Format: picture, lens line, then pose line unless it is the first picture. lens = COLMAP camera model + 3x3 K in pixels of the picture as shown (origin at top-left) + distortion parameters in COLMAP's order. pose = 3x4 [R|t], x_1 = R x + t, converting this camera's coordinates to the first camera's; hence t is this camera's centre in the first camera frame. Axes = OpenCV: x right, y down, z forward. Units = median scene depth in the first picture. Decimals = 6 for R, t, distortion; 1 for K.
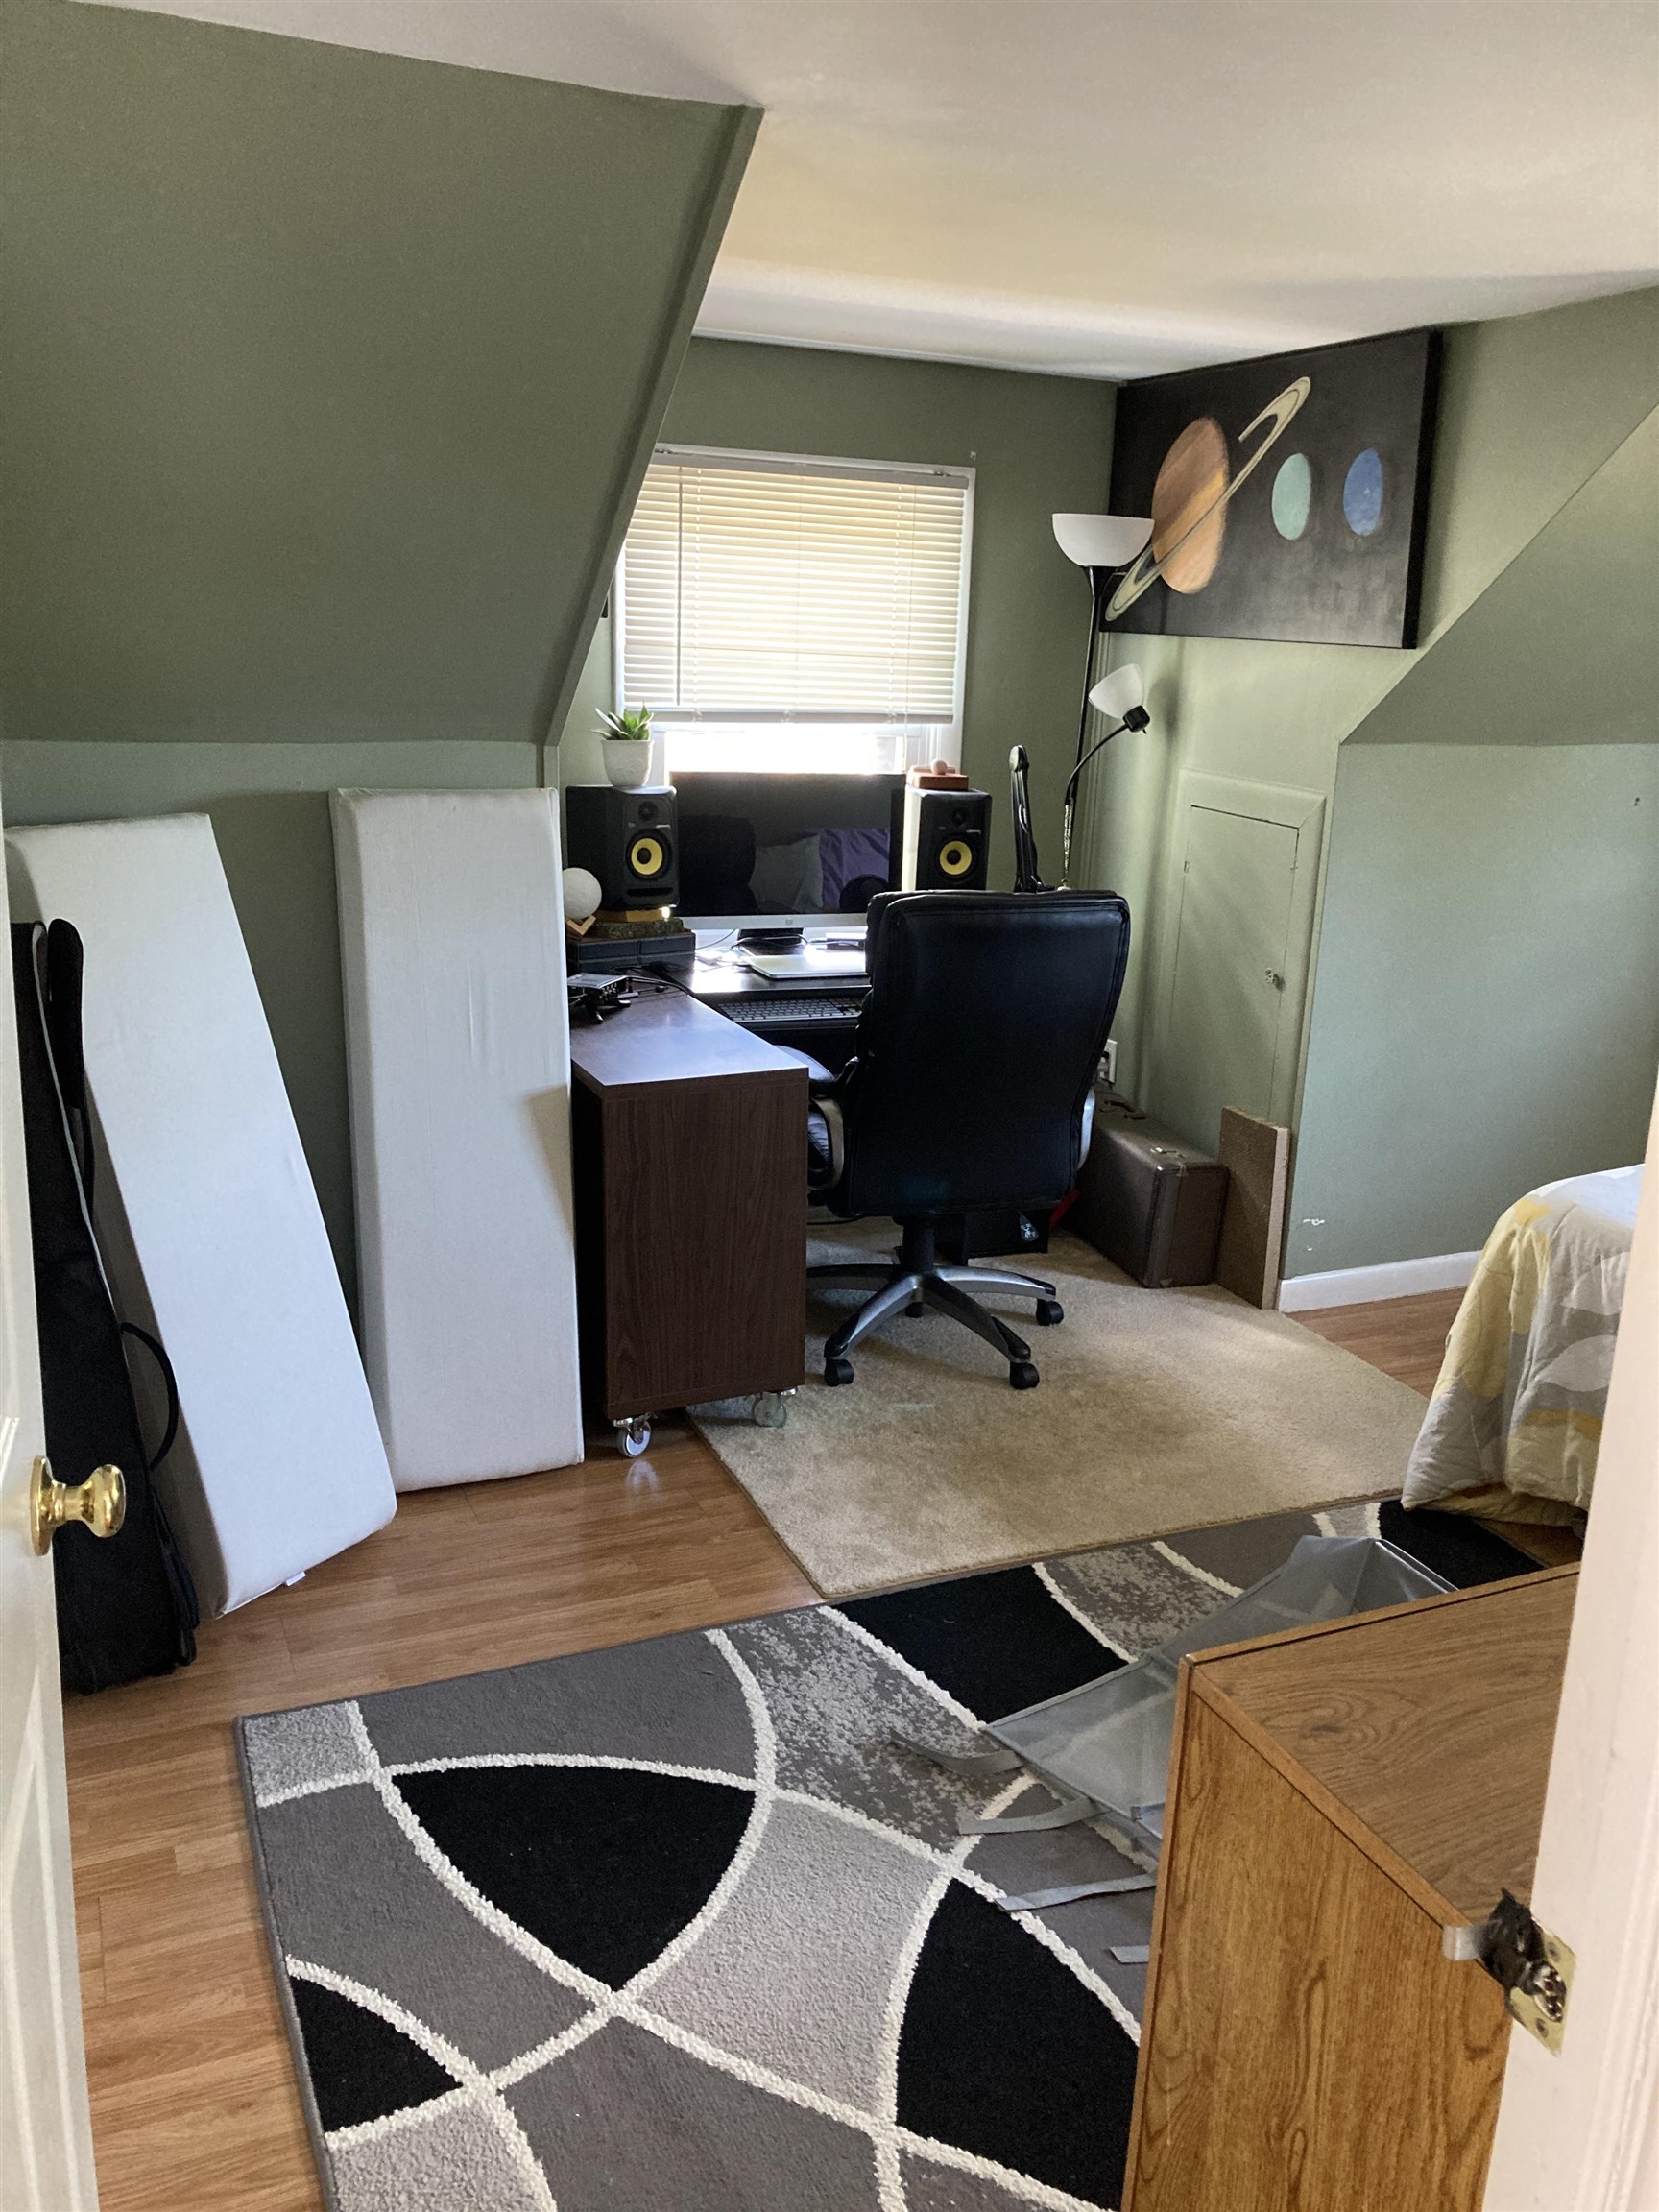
lens RADIAL K [[1804.5, 0, 838.2], [0, 1804.5, 1060.8], [0, 0, 1]] dist [0.060984, -0.066229]
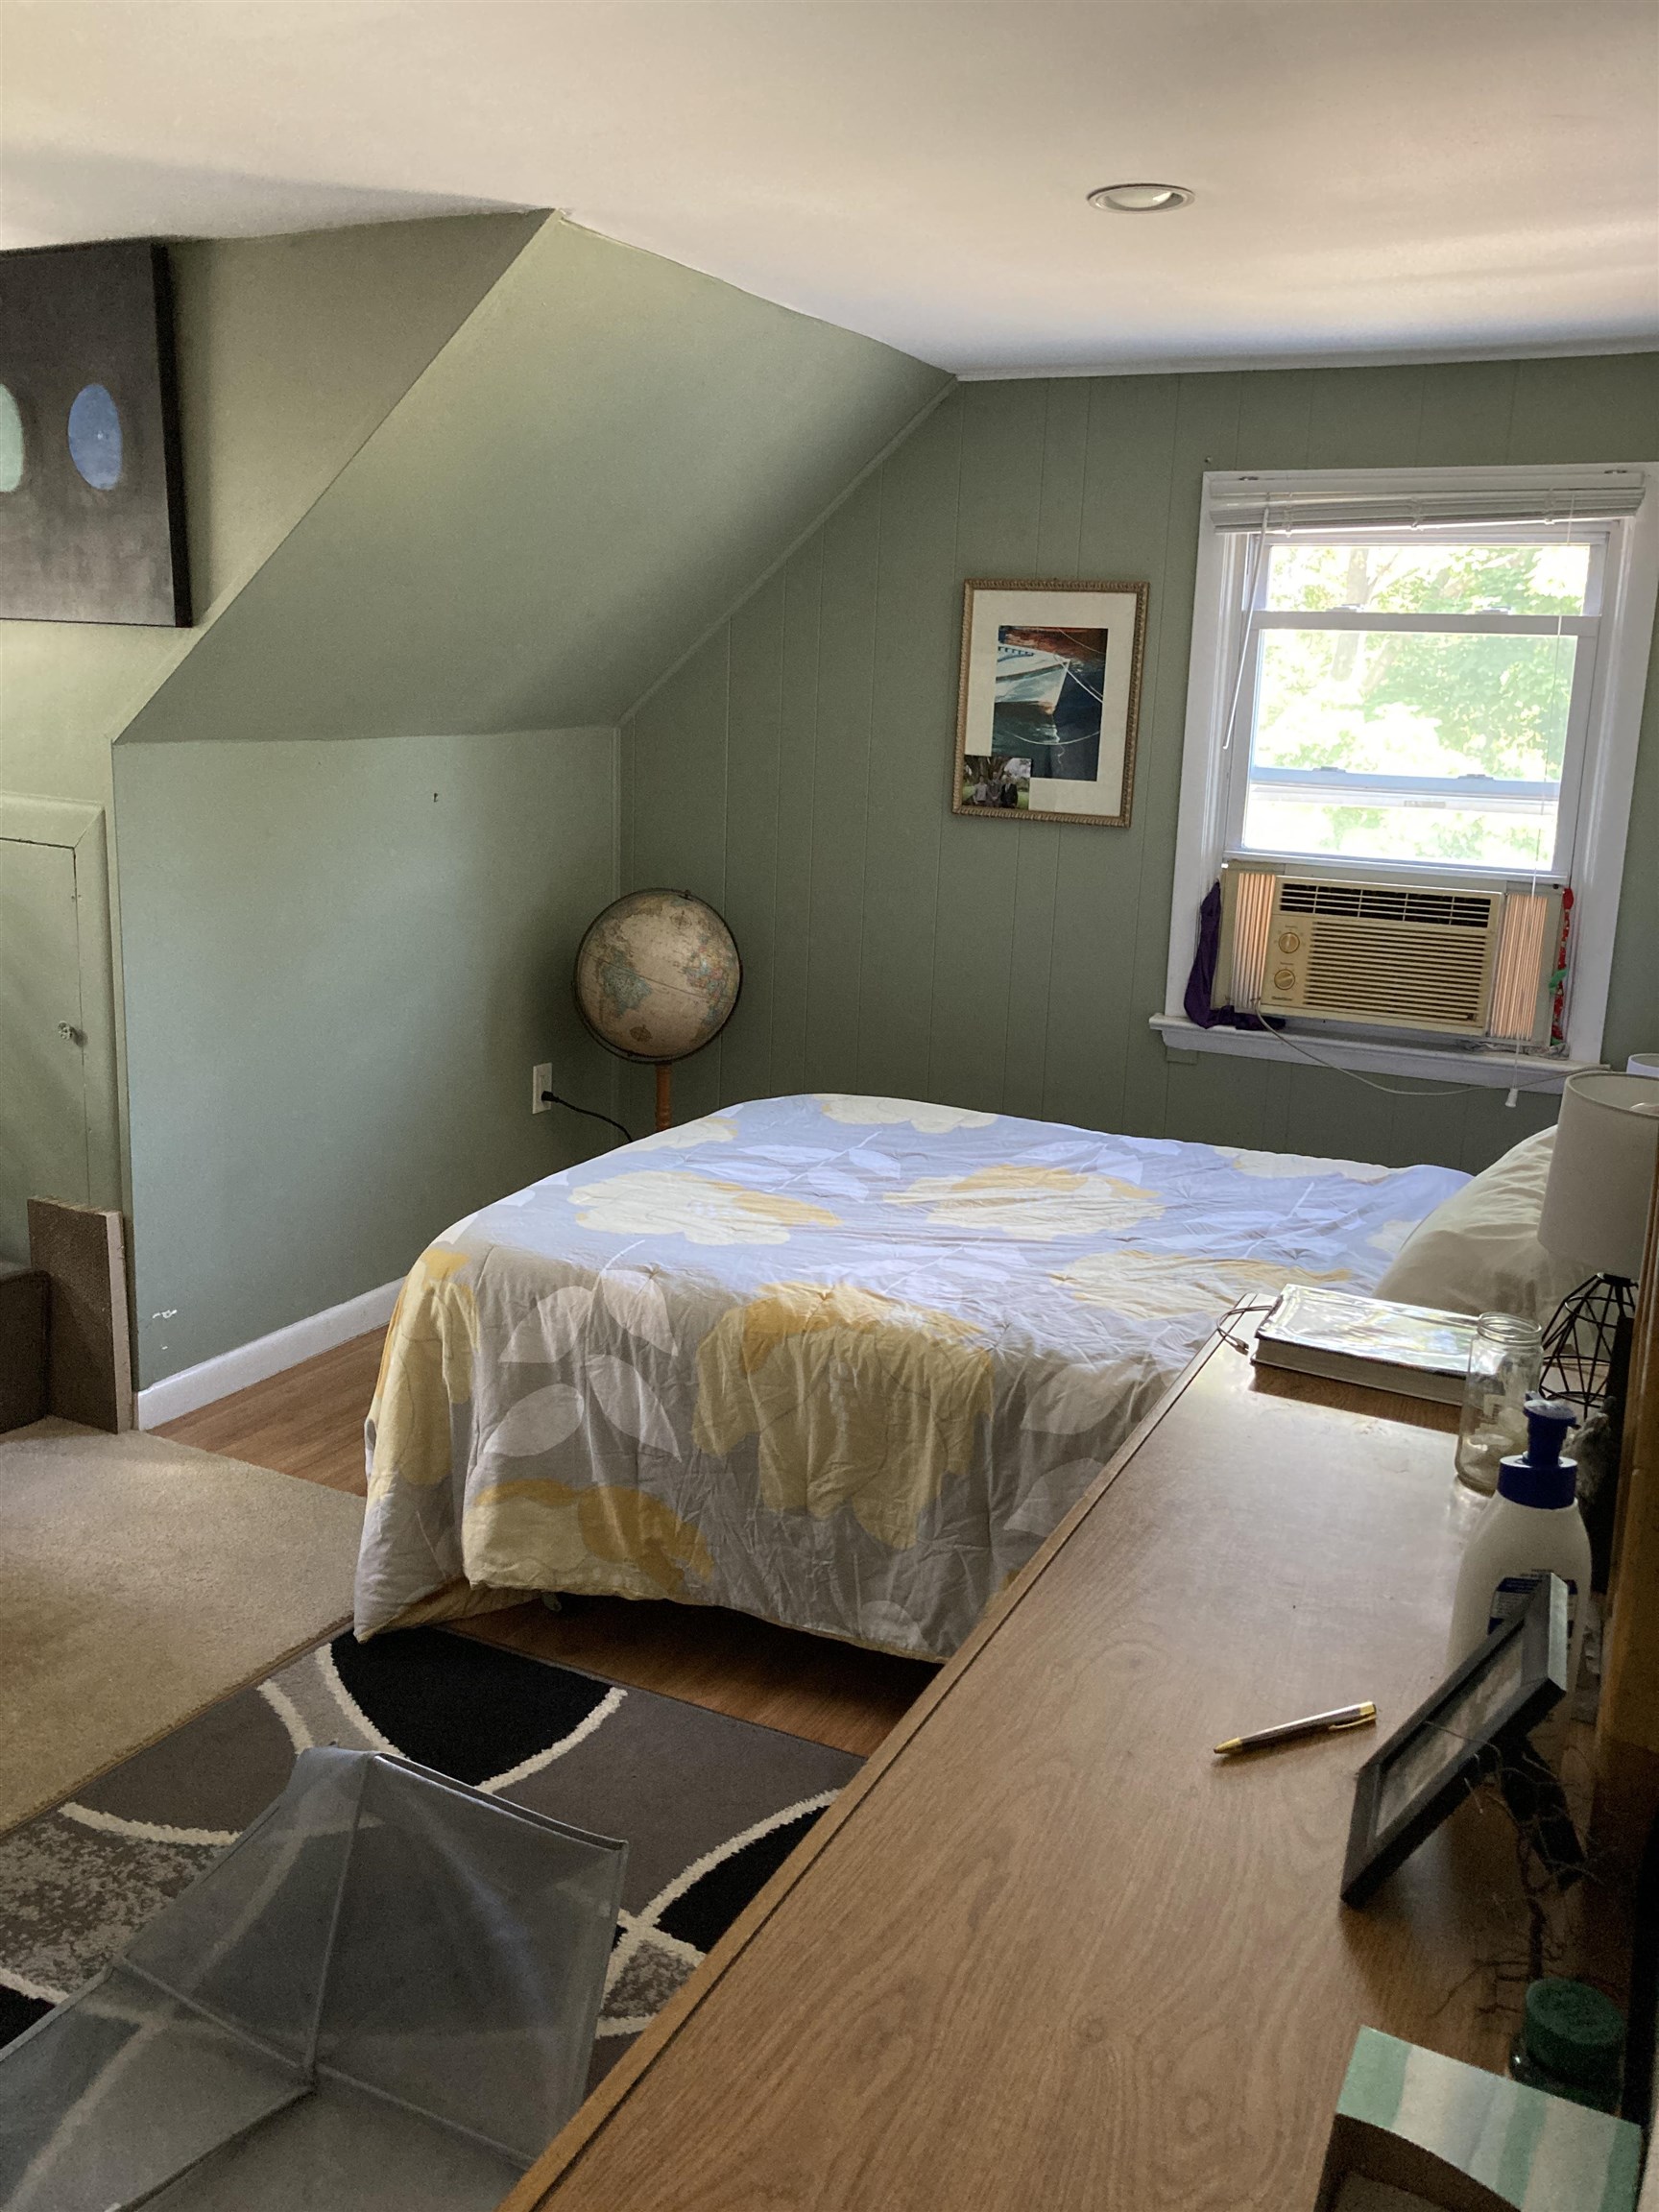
lens RADIAL K [[1804.5, 0, 838.2], [0, 1804.5, 1060.8], [0, 0, 1]] dist [0.060984, -0.066229]
pose [[0.773091, -0.139237, 0.618824, -0.001714], [0.144833, 0.988586, 0.041496, -0.021997], [-0.617539, 0.057546, 0.784433, 0.184282]]
